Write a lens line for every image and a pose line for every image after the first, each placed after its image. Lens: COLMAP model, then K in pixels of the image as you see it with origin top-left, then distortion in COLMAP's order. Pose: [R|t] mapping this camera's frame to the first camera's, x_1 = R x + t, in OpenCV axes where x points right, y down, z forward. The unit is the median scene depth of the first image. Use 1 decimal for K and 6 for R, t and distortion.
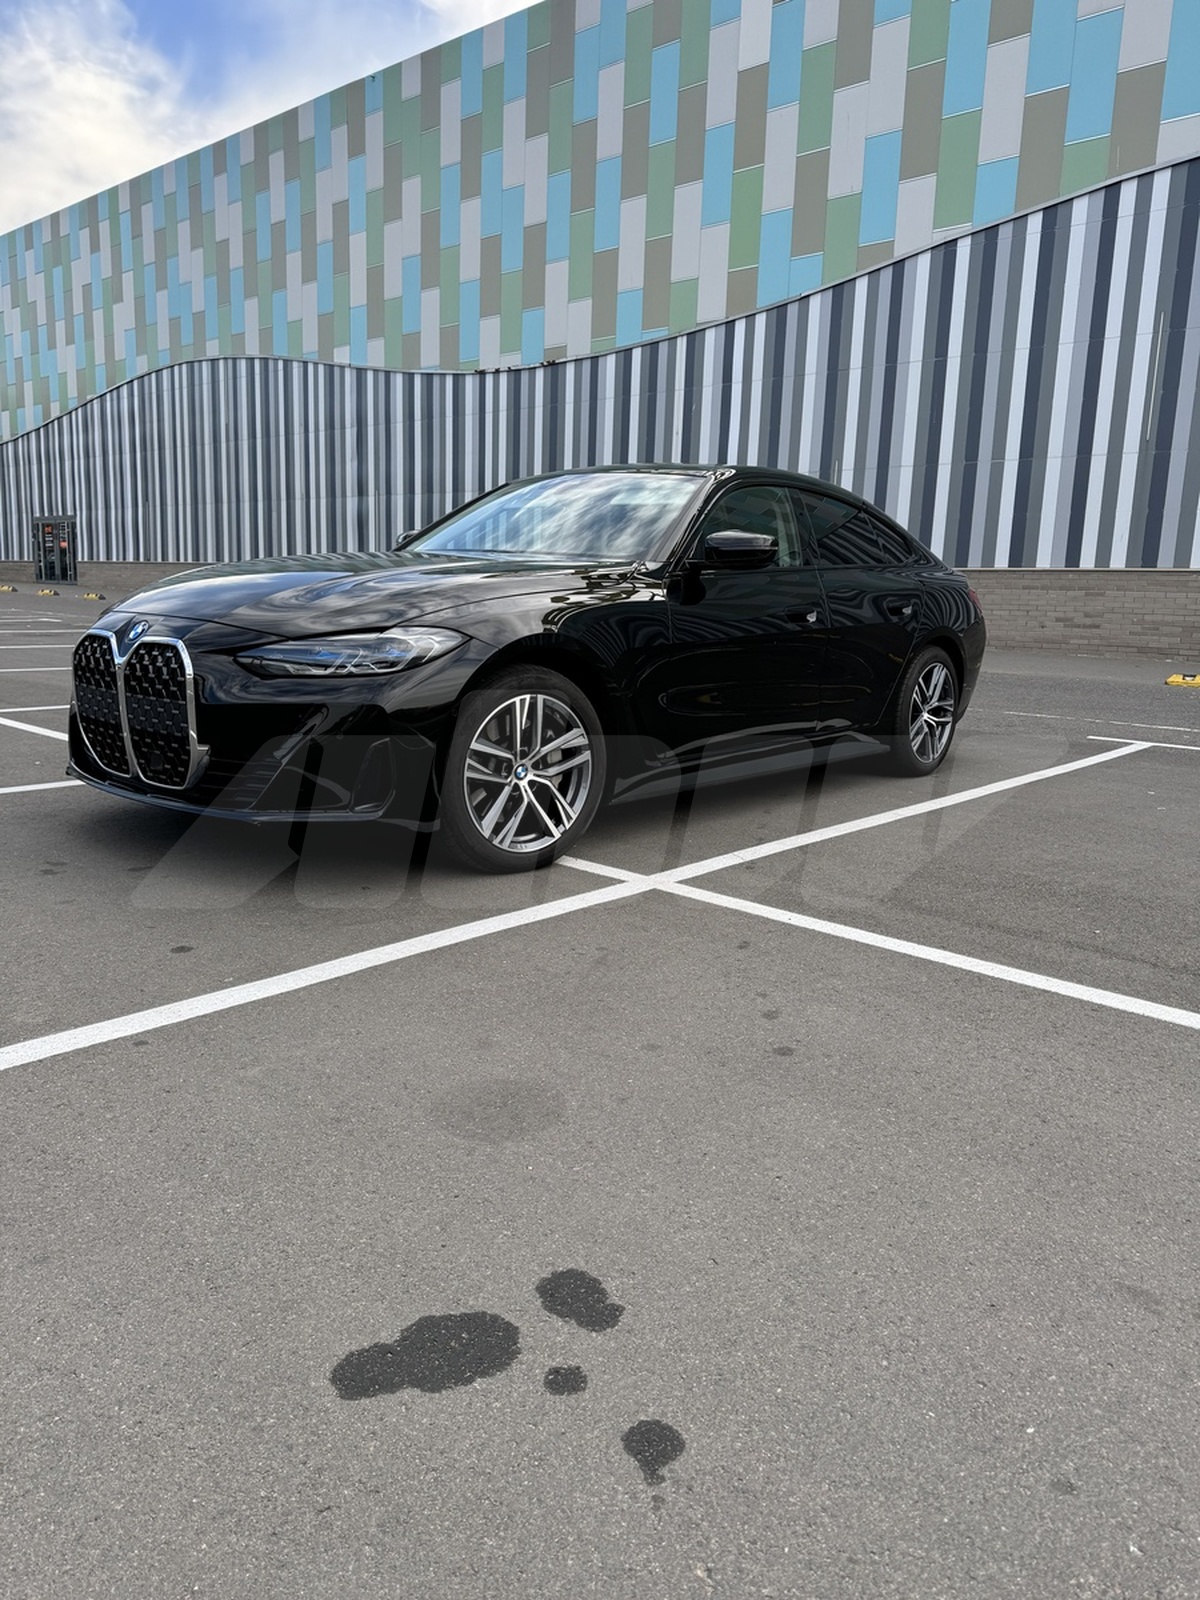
lens RADIAL K [[1131.6, 0, 589.5], [0, 1131.6, 808.9], [0, 0, 1]] dist [0.010338, -0.014067]
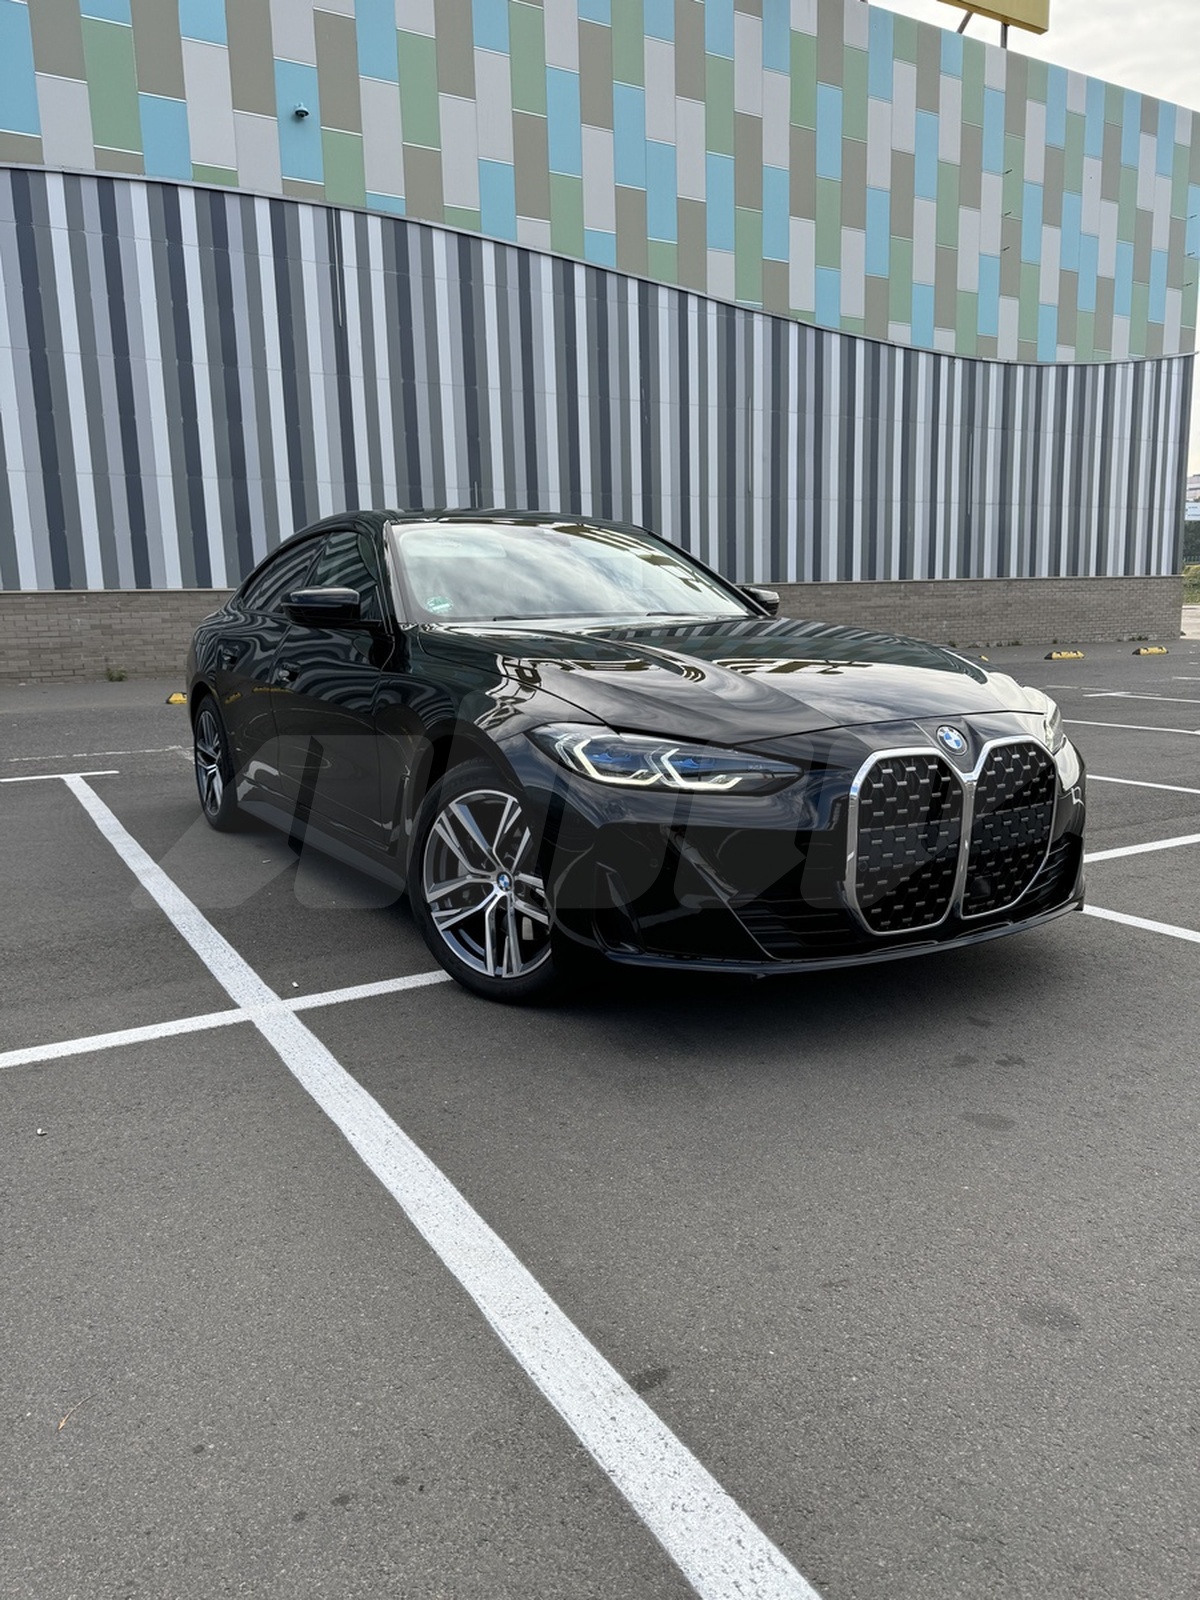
lens RADIAL K [[1122.8, 0, 600.0], [0, 1122.8, 800.0], [0, 0, 1]] dist [0.004868, -0.007110]
pose [[0.319472, -0.189648, 0.928424, -1.451818], [0.210729, 0.969453, 0.125517, -0.277973], [-0.923867, 0.155547, 0.349677, 1.244401]]
